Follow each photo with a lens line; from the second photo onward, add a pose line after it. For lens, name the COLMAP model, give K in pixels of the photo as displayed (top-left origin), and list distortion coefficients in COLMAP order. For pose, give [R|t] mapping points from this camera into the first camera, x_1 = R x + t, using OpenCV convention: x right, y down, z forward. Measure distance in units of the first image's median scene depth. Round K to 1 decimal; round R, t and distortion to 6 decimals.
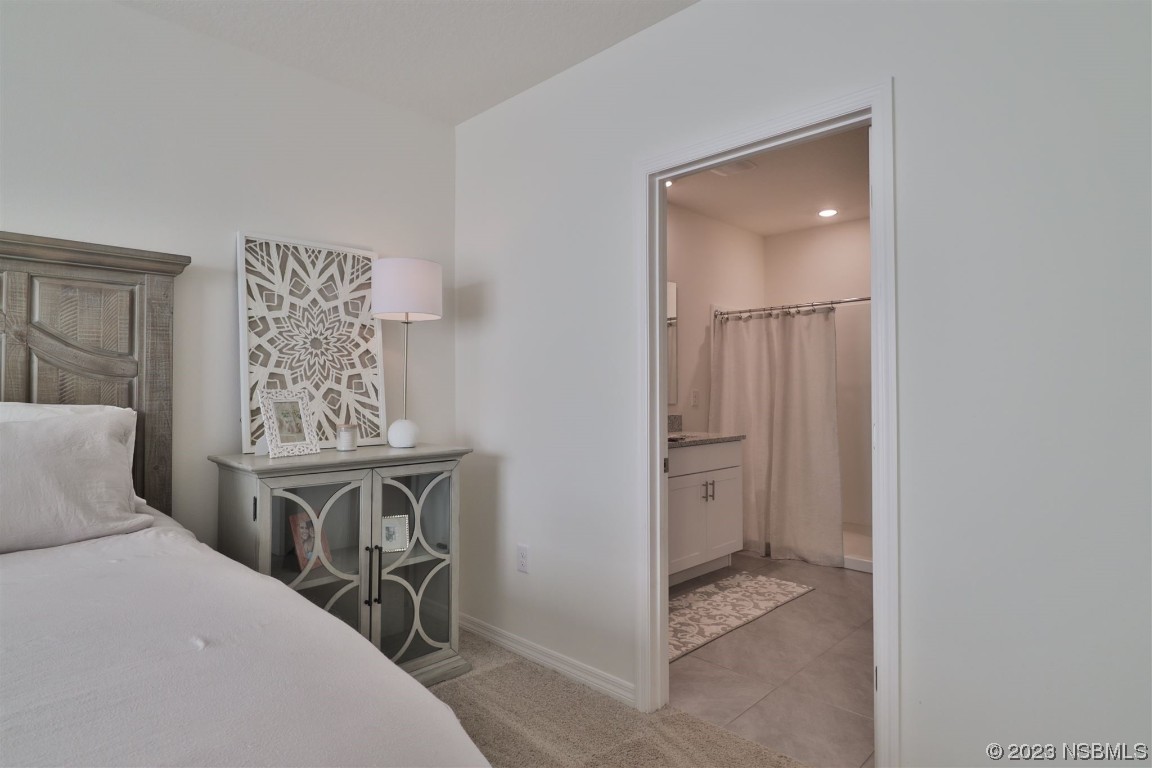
lens RADIAL K [[622.4, 0, 561.1], [0, 622.4, 382.2], [0, 0, 1]] dist [0.006964, -0.000387]
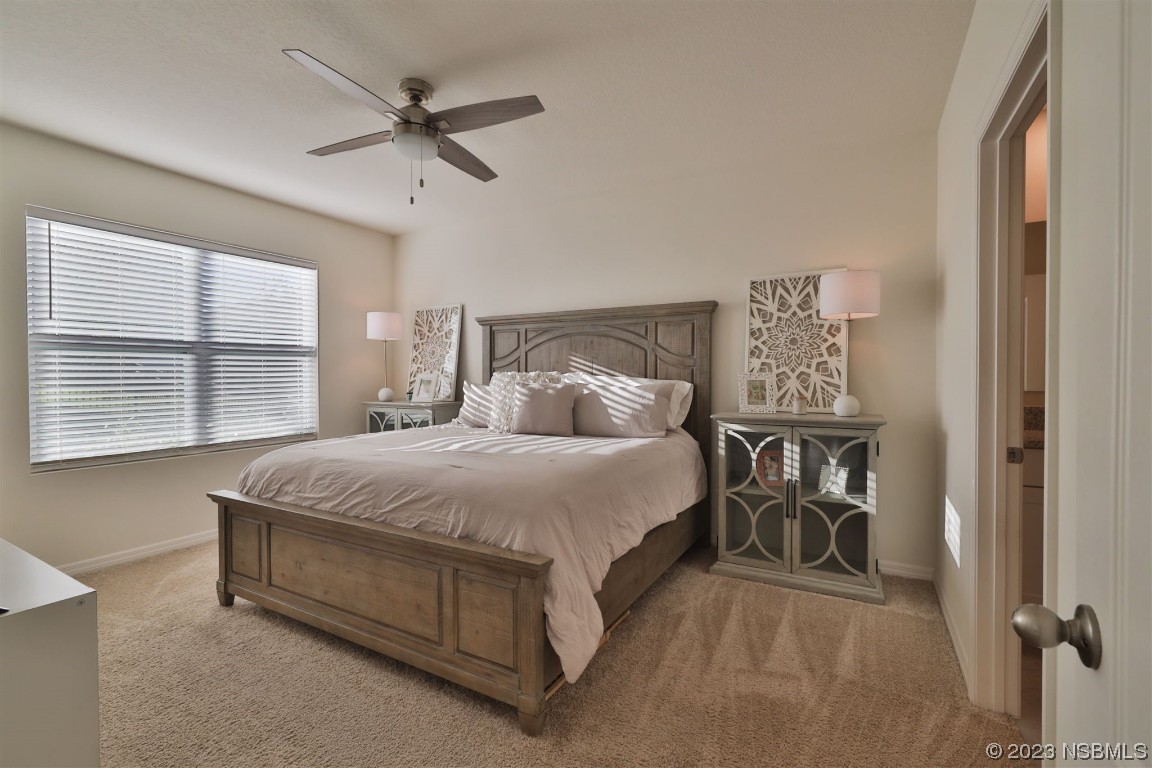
lens RADIAL K [[513.1, 0, 599.4], [0, 513.1, 382.7], [0, 0, 1]] dist [0.004095, -0.001335]
pose [[0.296251, 0.016479, -0.954968, 0.656237], [0.016022, 0.999625, 0.022220, 0.001377], [0.954976, -0.021883, 0.295876, 0.196047]]
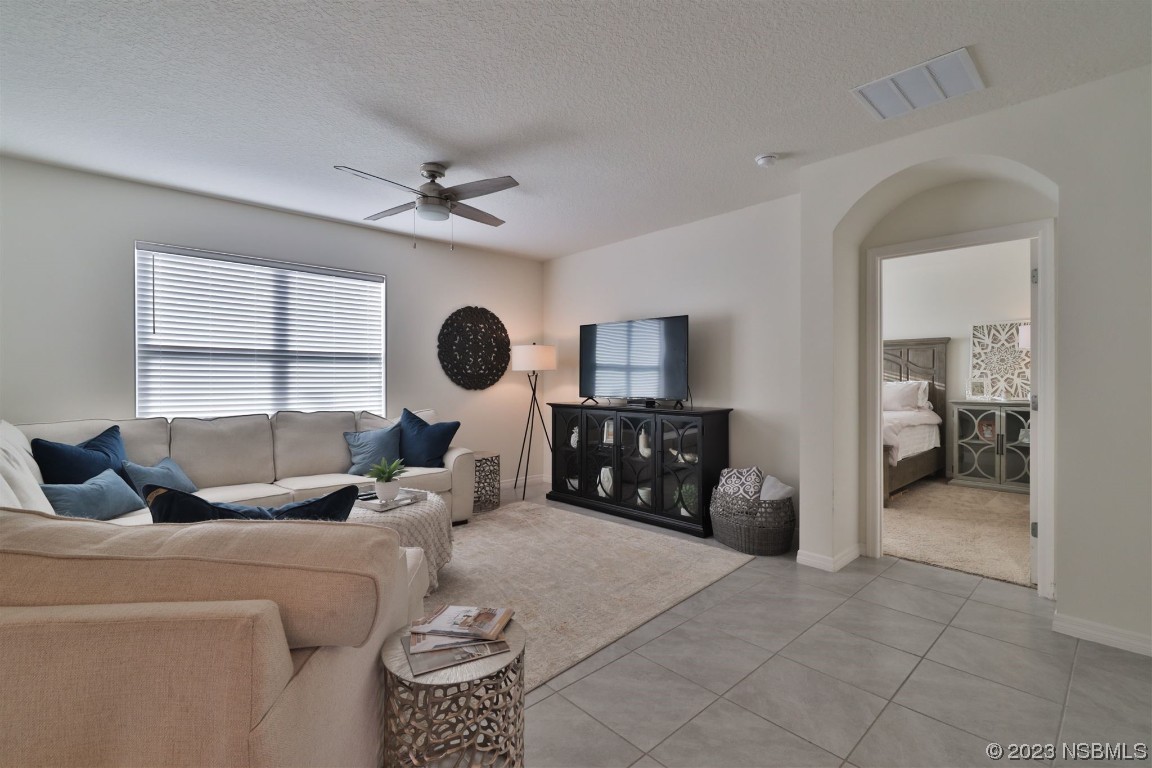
lens RADIAL K [[513.1, 0, 583.9], [0, 513.1, 383.0], [0, 0, 1]] dist [0.004095, -0.001335]
pose [[-0.035863, 0.012095, -0.999284, 1.894007], [0.016806, 0.999793, 0.011498, -0.021753], [0.999215, -0.016382, -0.036059, -0.714032]]
